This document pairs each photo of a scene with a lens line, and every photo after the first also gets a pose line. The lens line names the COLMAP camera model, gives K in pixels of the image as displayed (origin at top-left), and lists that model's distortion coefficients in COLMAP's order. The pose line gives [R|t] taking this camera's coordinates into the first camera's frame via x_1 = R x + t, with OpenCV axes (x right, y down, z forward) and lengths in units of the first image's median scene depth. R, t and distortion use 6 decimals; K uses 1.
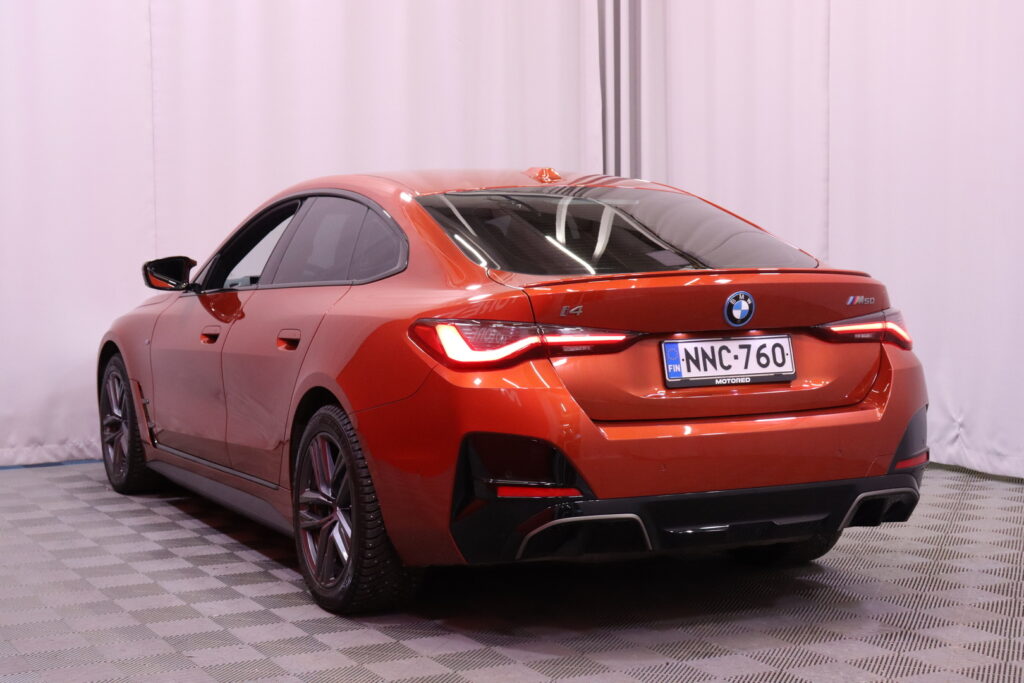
lens RADIAL K [[1804.9, 0, 512.0], [0, 1804.9, 341.5], [0, 0, 1]] dist [0.012038, -0.065837]
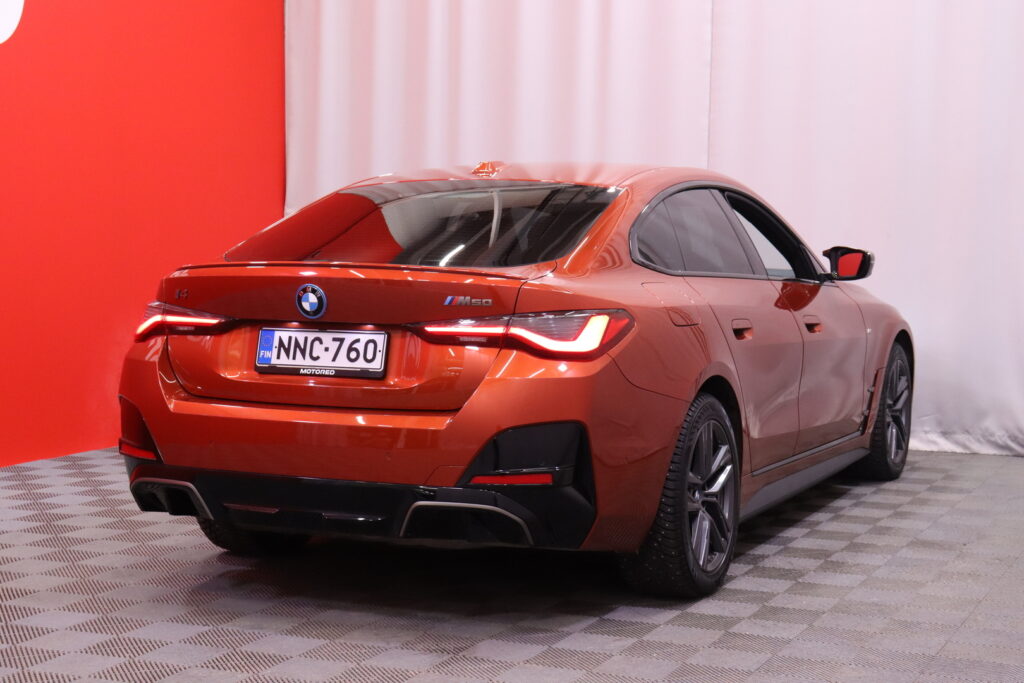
lens RADIAL K [[1804.9, 0, 512.0], [0, 1804.9, 341.5], [0, 0, 1]] dist [0.012038, -0.065837]
pose [[0.626607, 0.068279, -0.776339, 0.983883], [-0.061116, 0.997392, 0.038393, -0.041220], [0.776936, 0.023389, 0.629145, 0.445287]]
